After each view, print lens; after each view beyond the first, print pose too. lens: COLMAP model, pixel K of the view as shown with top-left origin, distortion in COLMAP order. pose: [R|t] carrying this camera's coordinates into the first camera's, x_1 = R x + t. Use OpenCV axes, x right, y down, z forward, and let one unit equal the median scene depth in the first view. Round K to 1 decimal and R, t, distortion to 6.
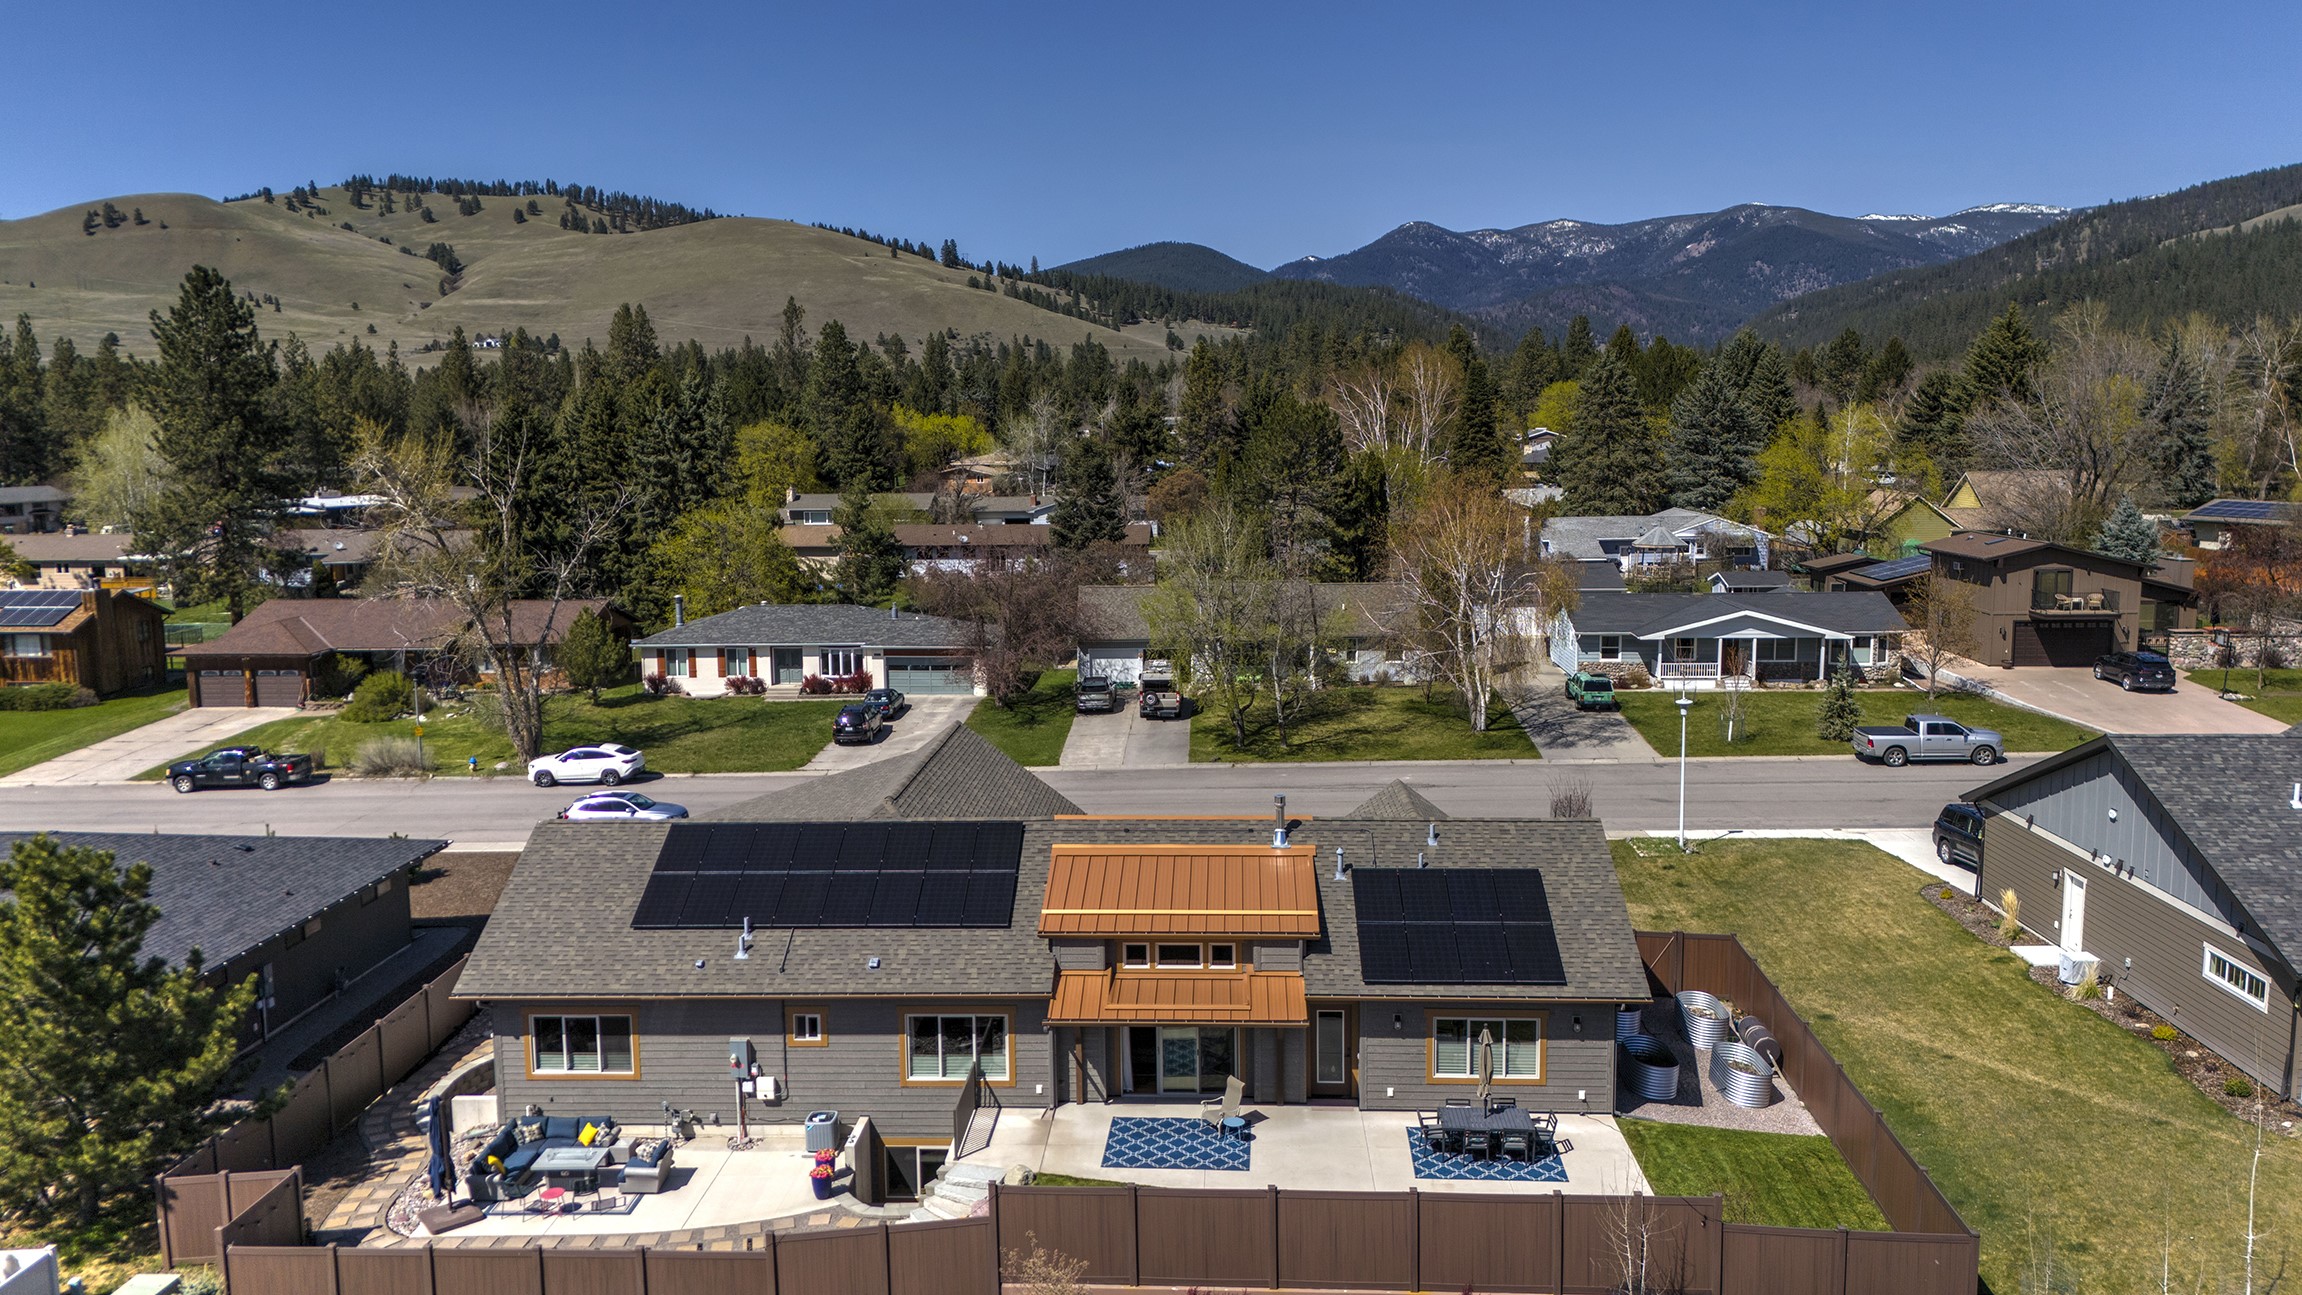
lens RADIAL K [[1659.9, 0, 1155.6], [0, 1659.9, 660.8], [0, 0, 1]] dist [0.086767, -0.086934]
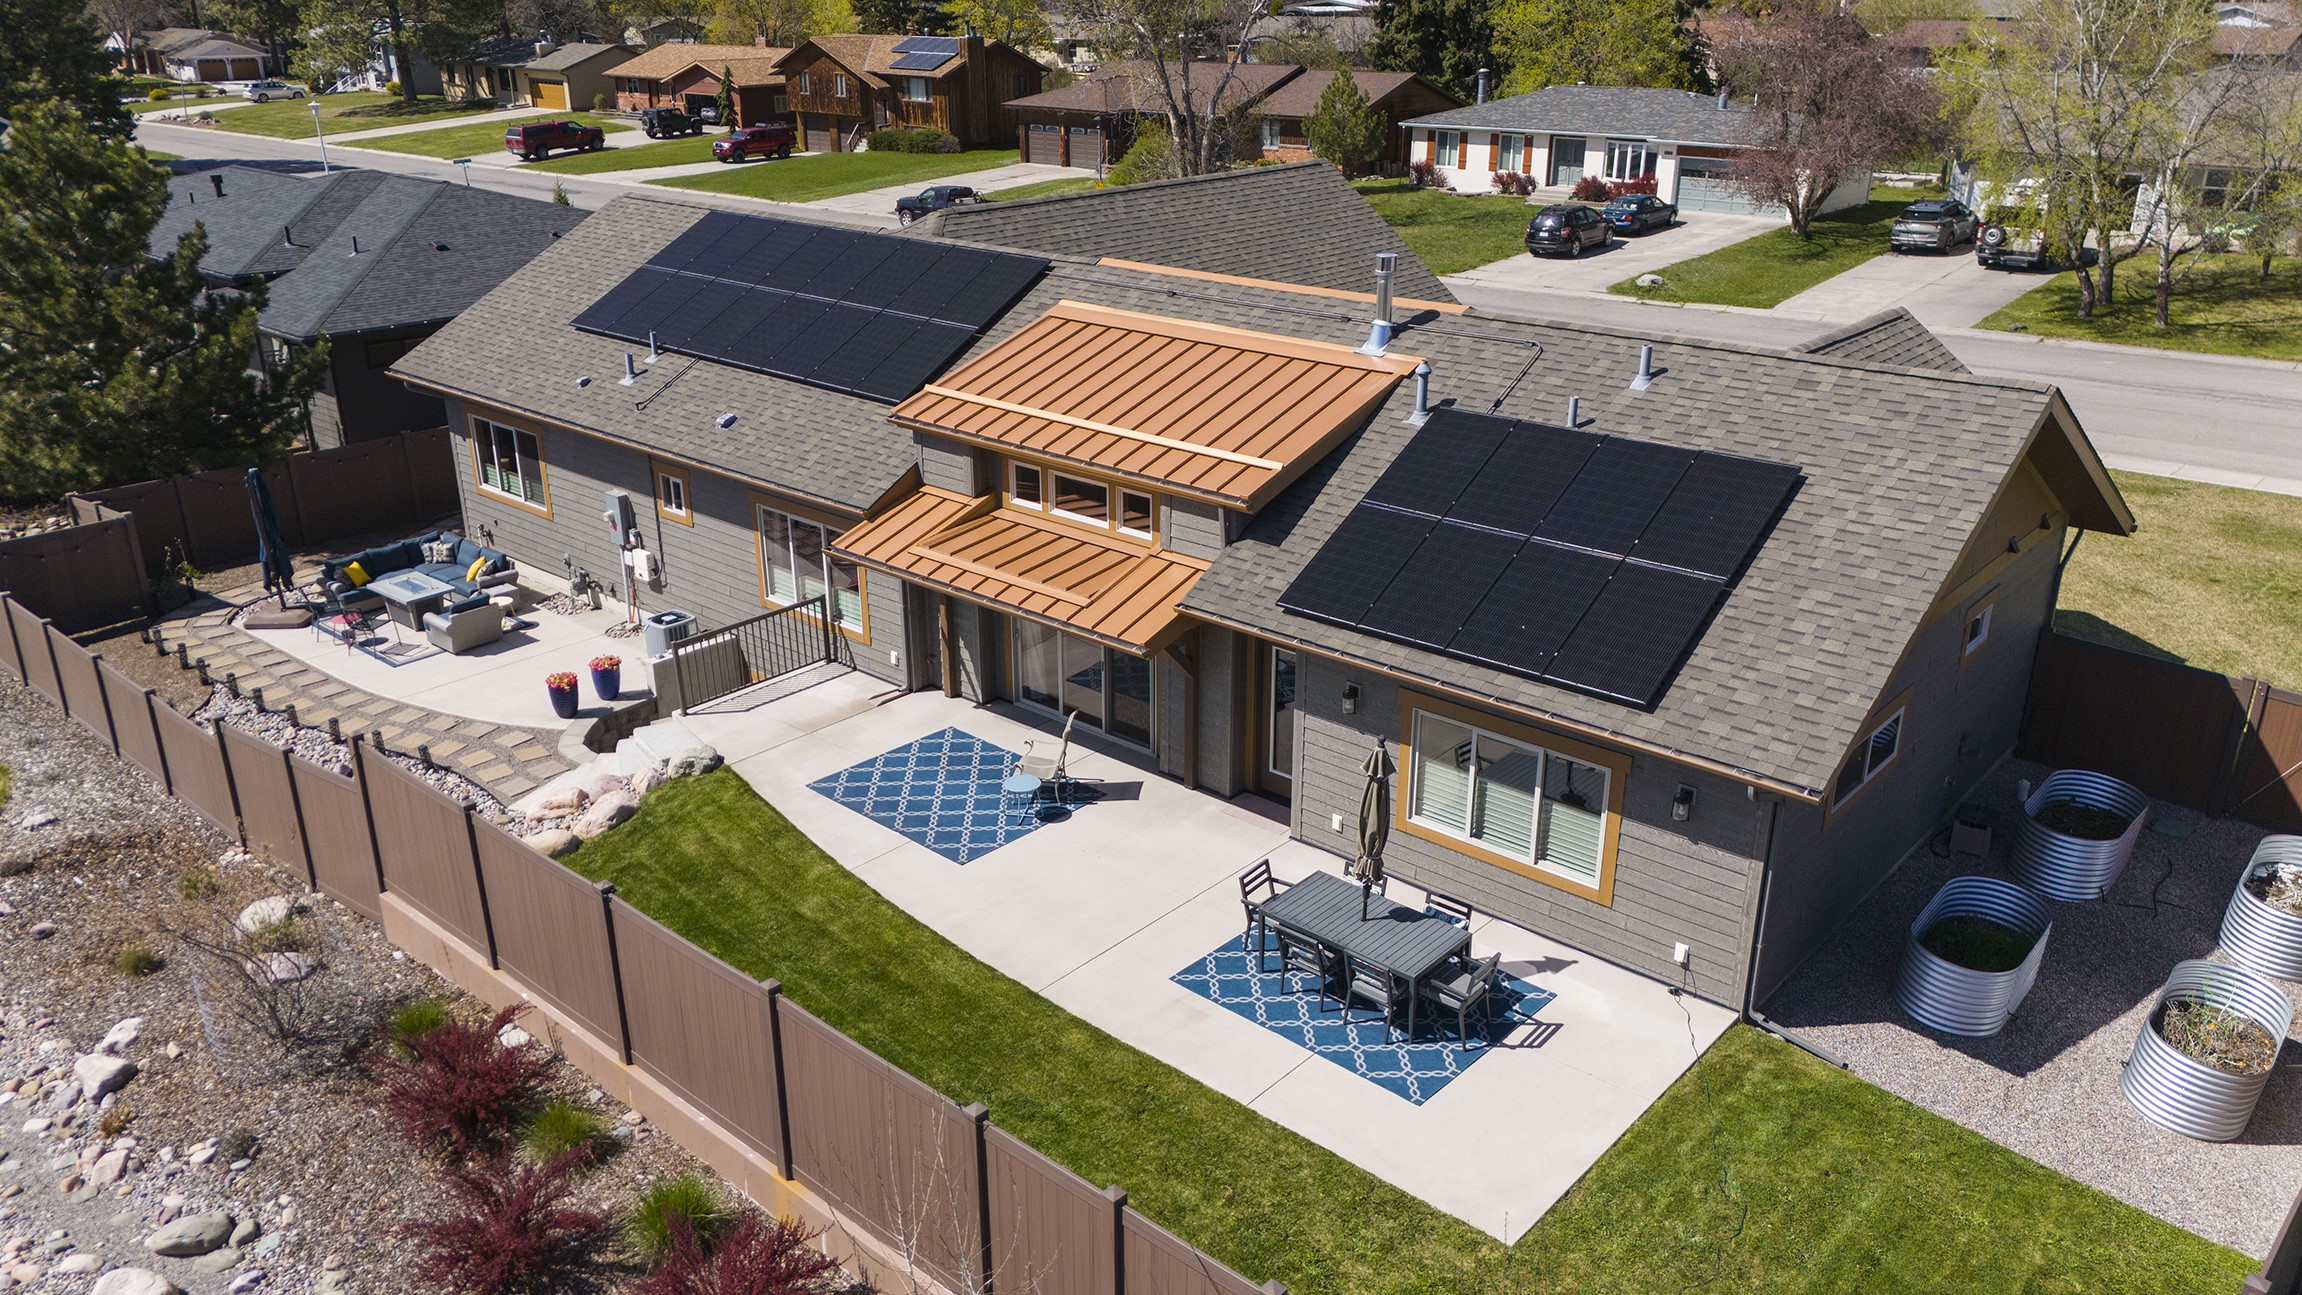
lens RADIAL K [[1686.7, 0, 1151.0], [0, 1686.7, 647.5], [0, 0, 1]] dist [0.035625, -0.003066]
pose [[0.778851, 0.240409, -0.579305, 0.168217], [-0.095590, 0.958332, 0.269187, 0.029600], [0.619882, -0.154281, 0.769379, 0.245180]]
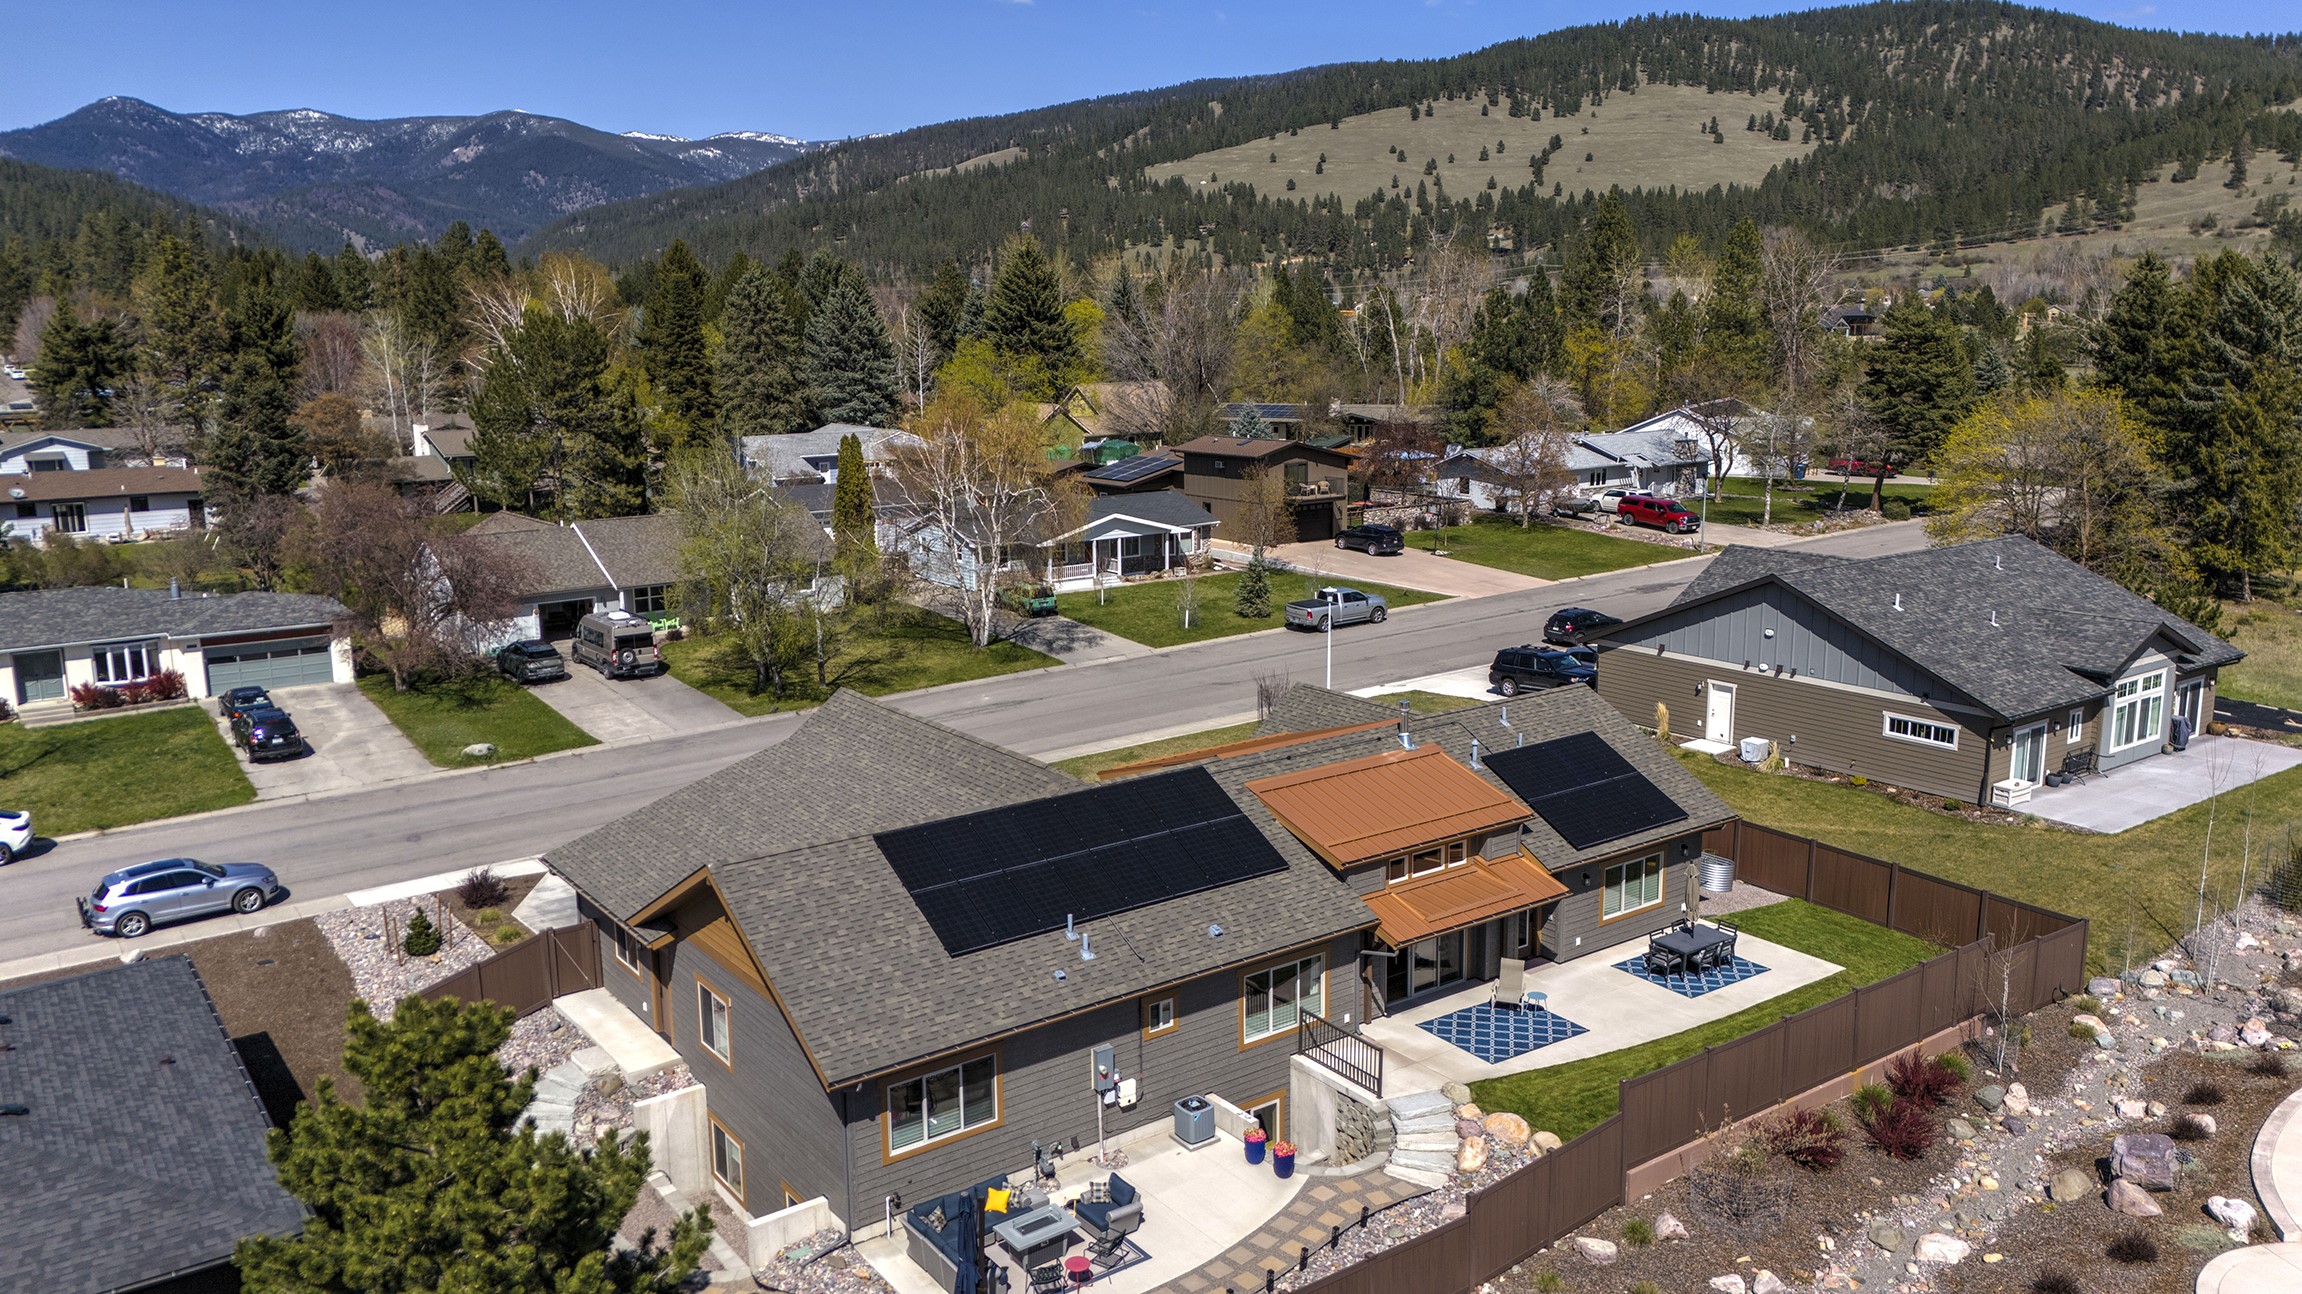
lens RADIAL K [[1659.9, 0, 1155.6], [0, 1659.9, 660.3], [0, 0, 1]] dist [0.086767, -0.086934]
pose [[0.785056, -0.123139, 0.607062, -0.323626], [0.093144, 0.992365, 0.080842, -0.020973], [-0.612382, -0.006921, 0.790532, 0.123159]]
